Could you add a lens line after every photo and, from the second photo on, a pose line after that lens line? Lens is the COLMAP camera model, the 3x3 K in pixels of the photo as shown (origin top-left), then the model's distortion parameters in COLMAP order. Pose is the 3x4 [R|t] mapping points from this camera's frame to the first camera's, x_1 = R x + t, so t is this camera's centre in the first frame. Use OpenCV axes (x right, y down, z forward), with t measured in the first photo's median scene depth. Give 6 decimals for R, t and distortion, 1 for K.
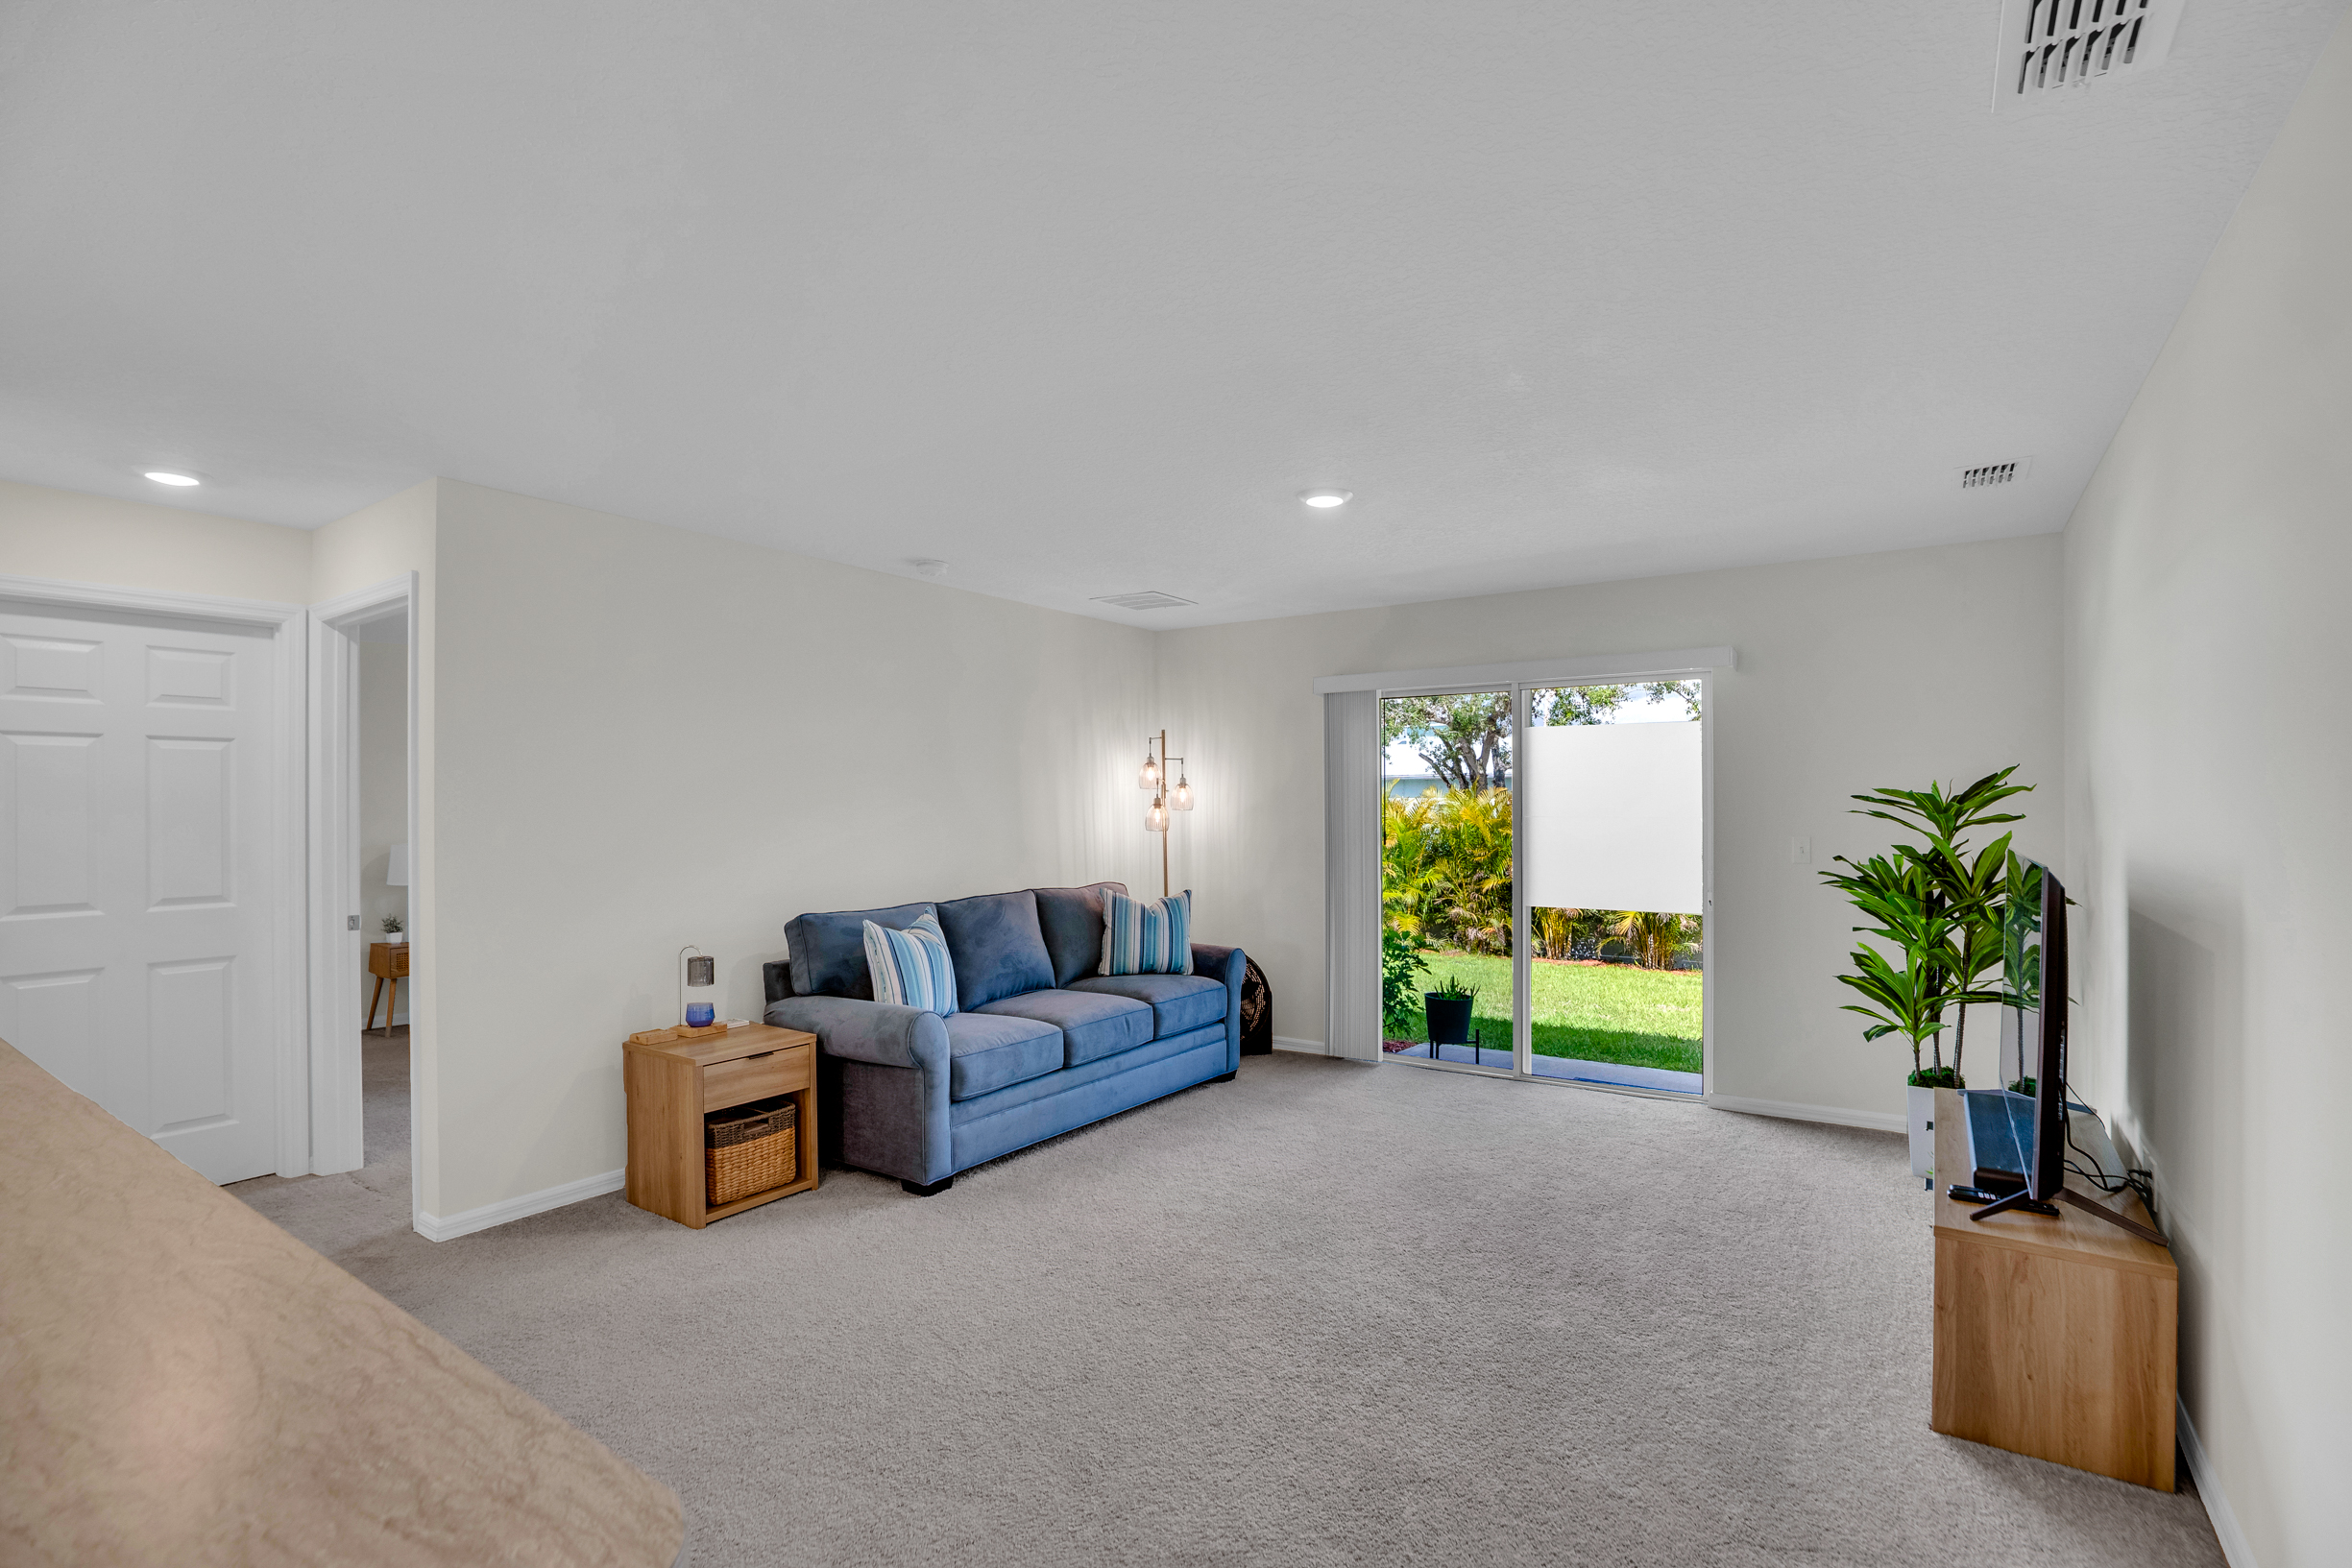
lens RADIAL K [[1082.3, 0, 1191.1], [0, 1082.3, 801.2], [0, 0, 1]] dist [-0.038248, 0.011245]
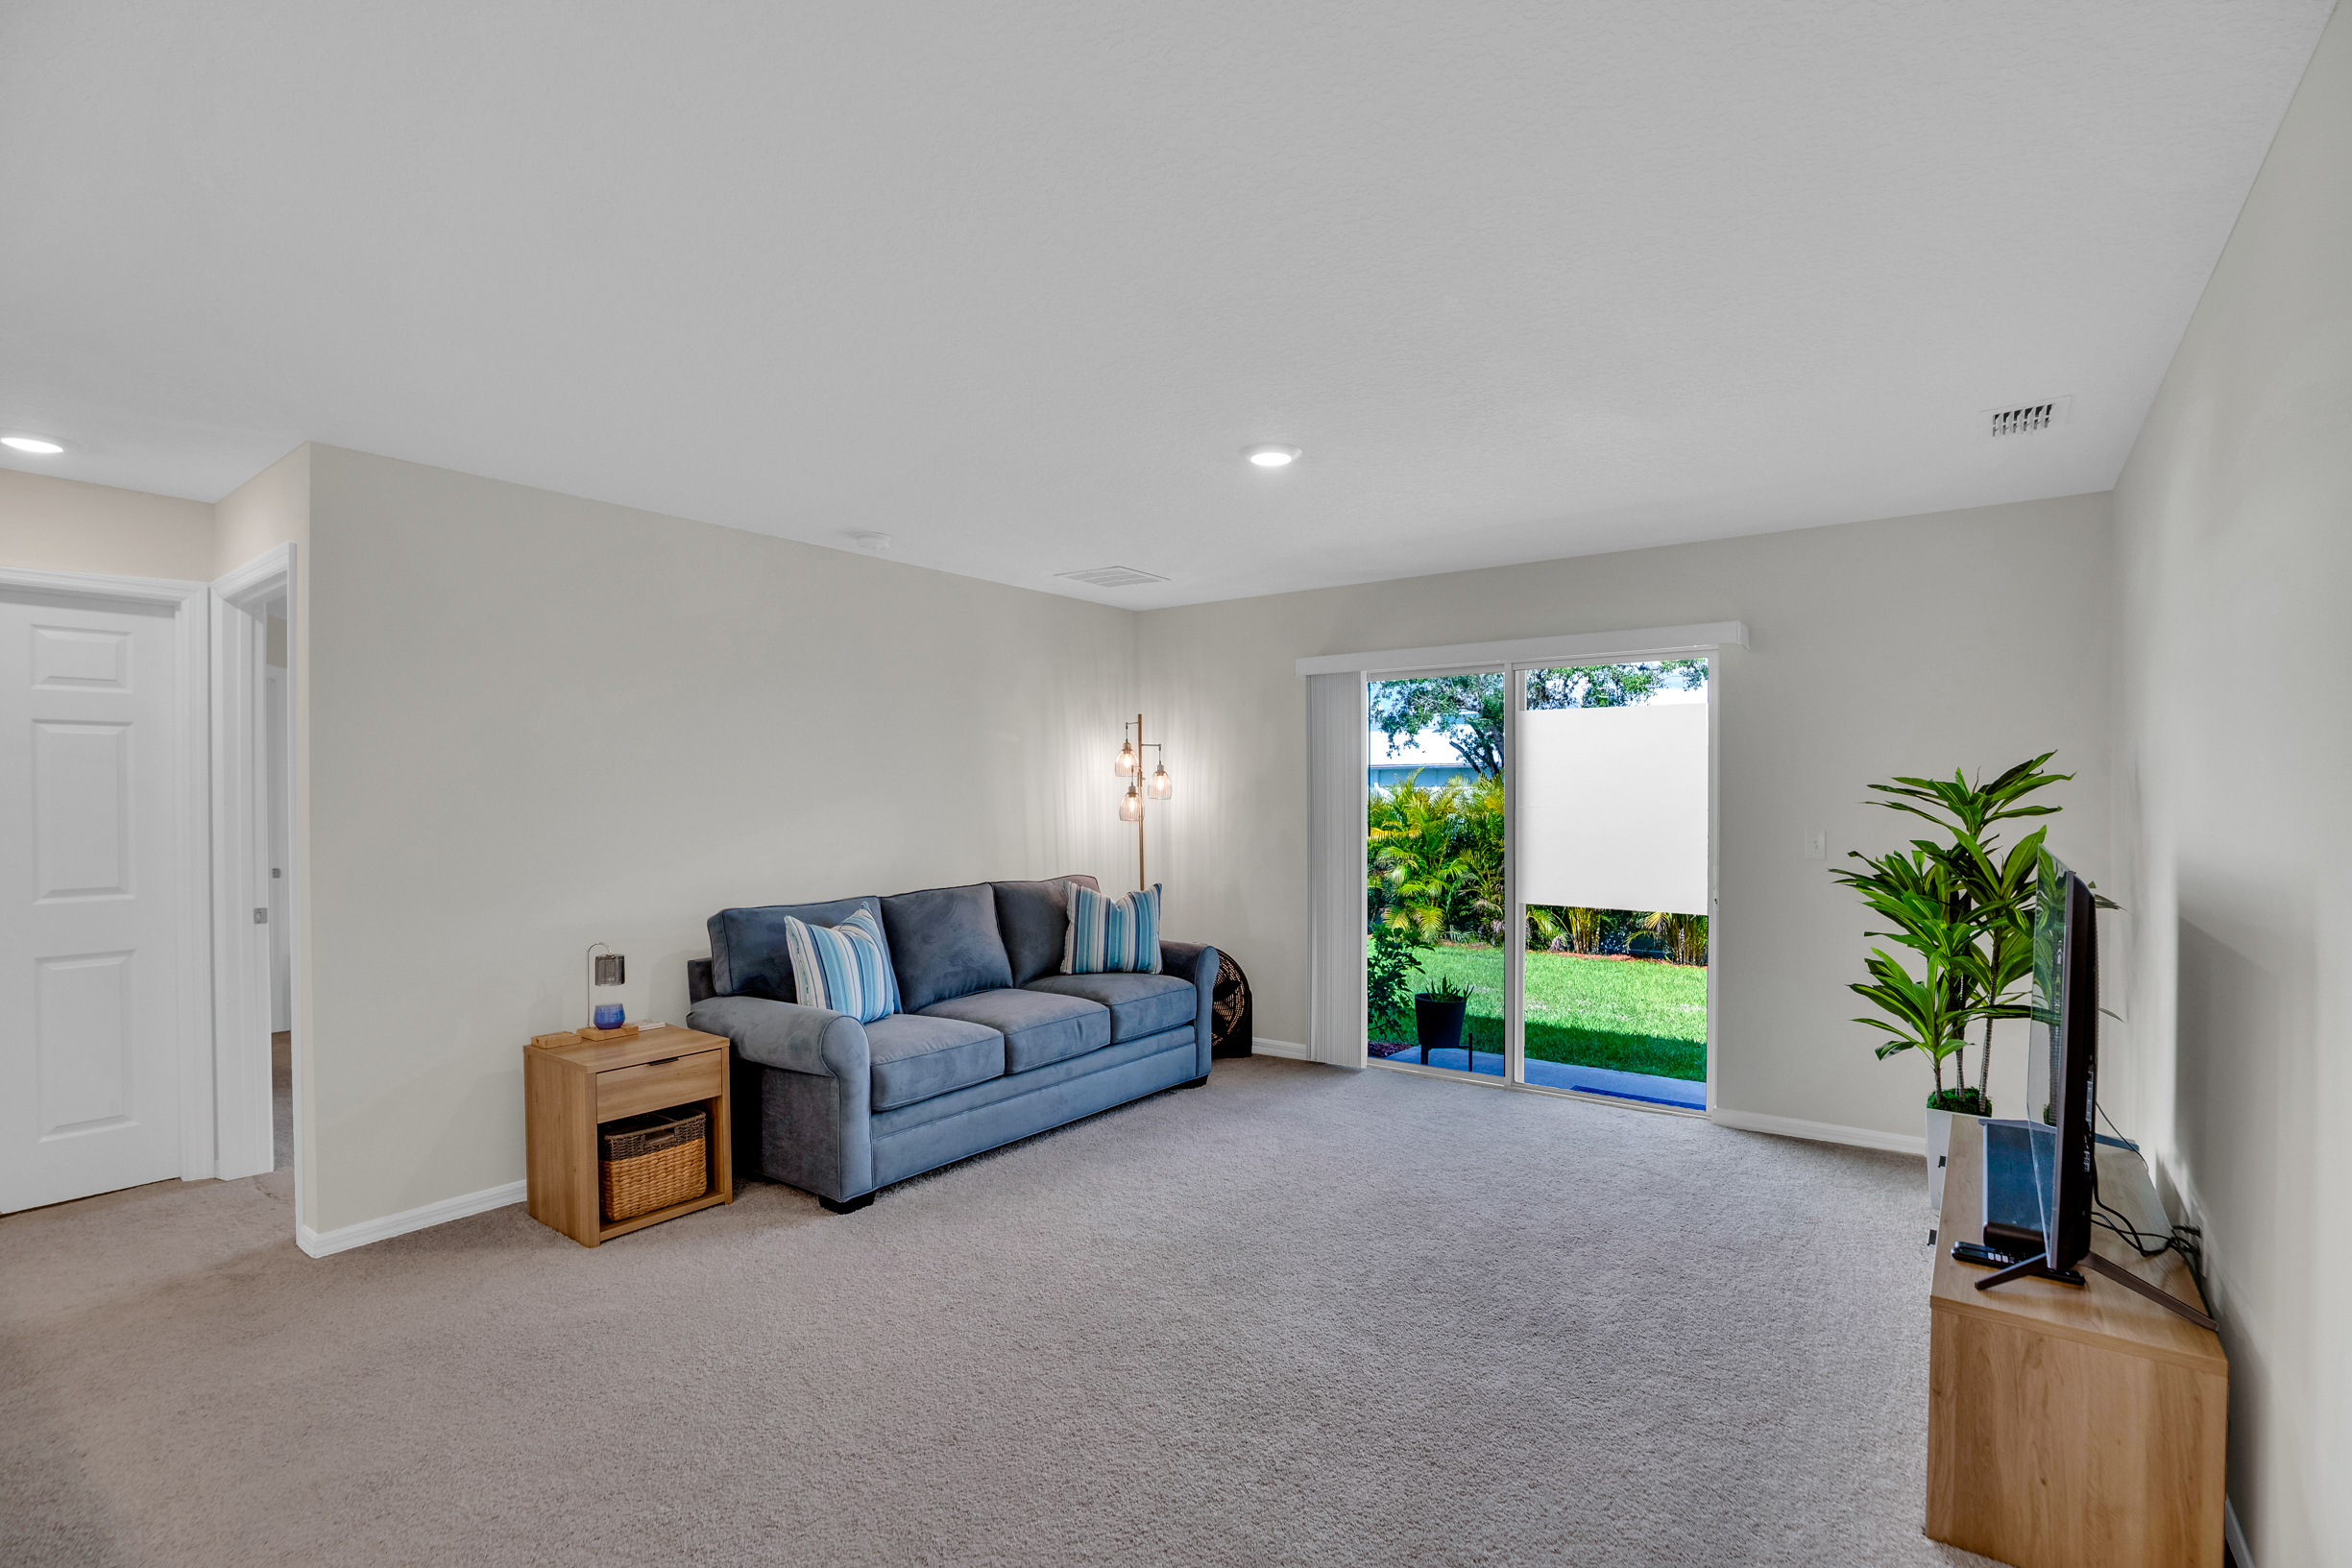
lens RADIAL K [[1082.3, 0, 1190.2], [0, 1082.3, 801.4], [0, 0, 1]] dist [-0.038248, 0.011245]
pose [[0.999341, 0.002212, -0.036234, 0.063766], [-0.001821, 0.999940, 0.010836, -0.000101], [0.036256, -0.010763, 0.999285, 0.063647]]
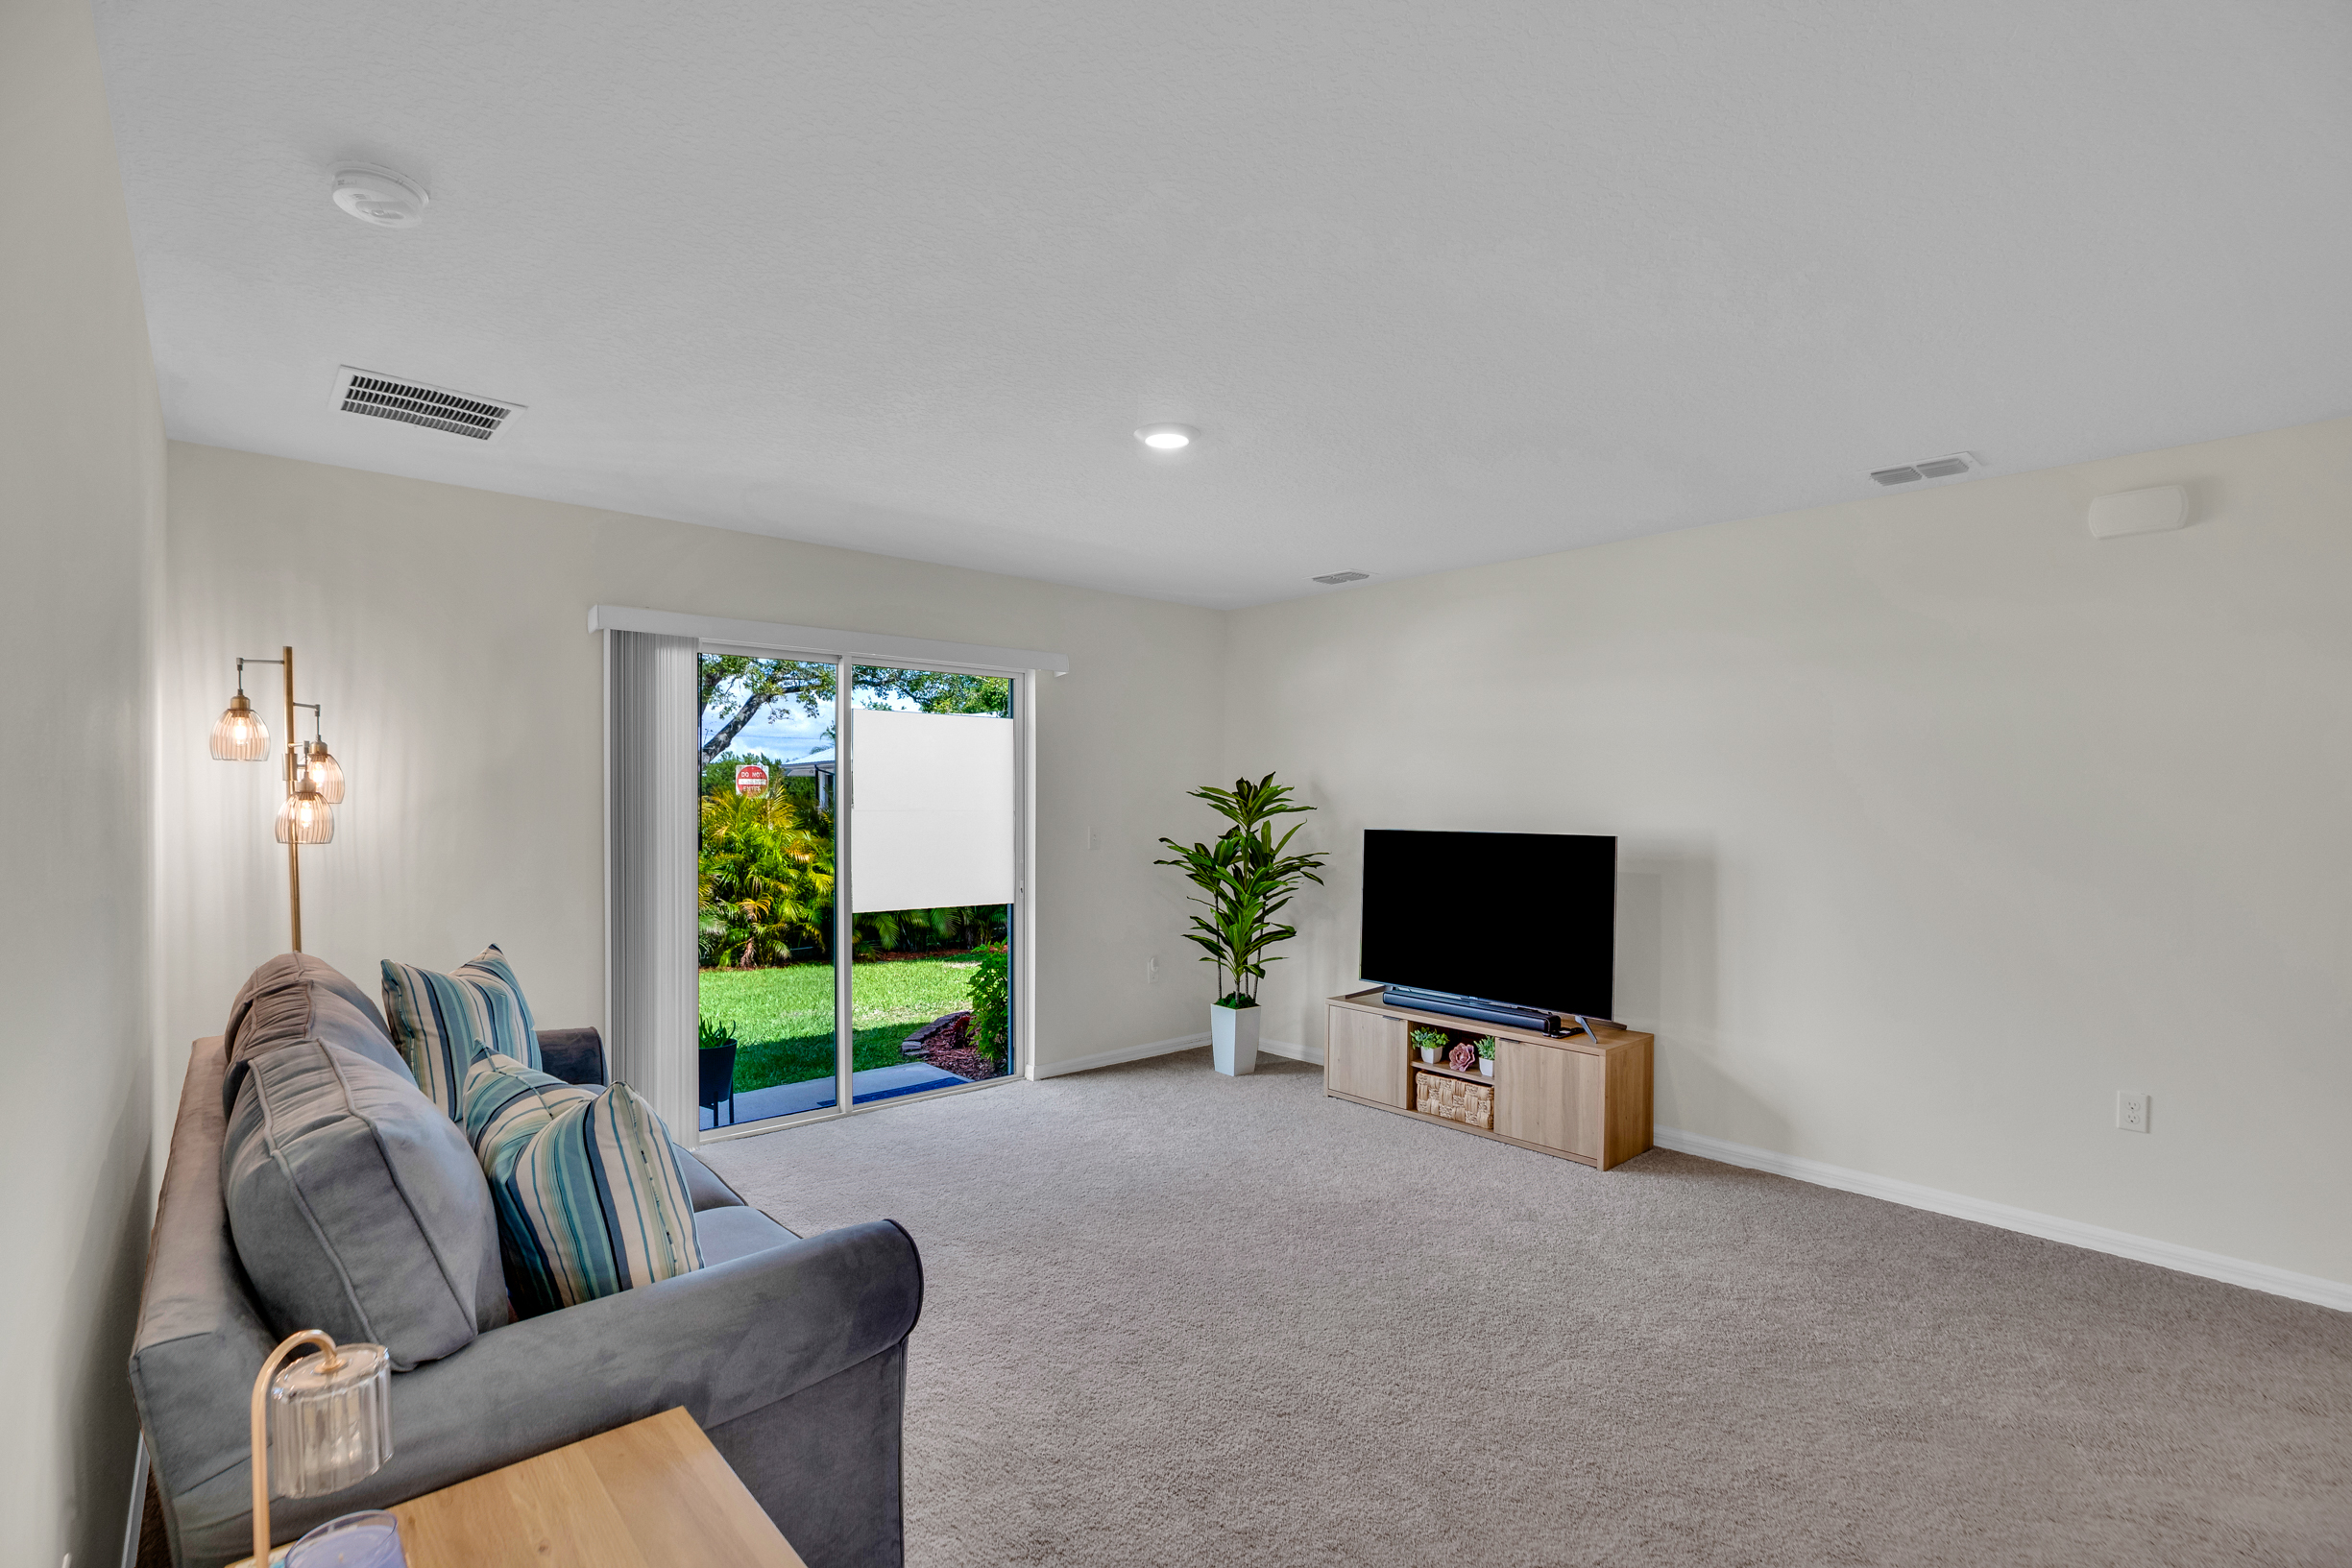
lens RADIAL K [[1082.3, 0, 1178.5], [0, 1082.3, 793.7], [0, 0, 1]] dist [-0.038248, 0.011245]
pose [[0.232832, 0.005802, 0.972500, -0.502184], [-0.009177, 0.999951, -0.003769, 0.001892], [-0.972474, -0.008047, 0.232874, 0.565923]]
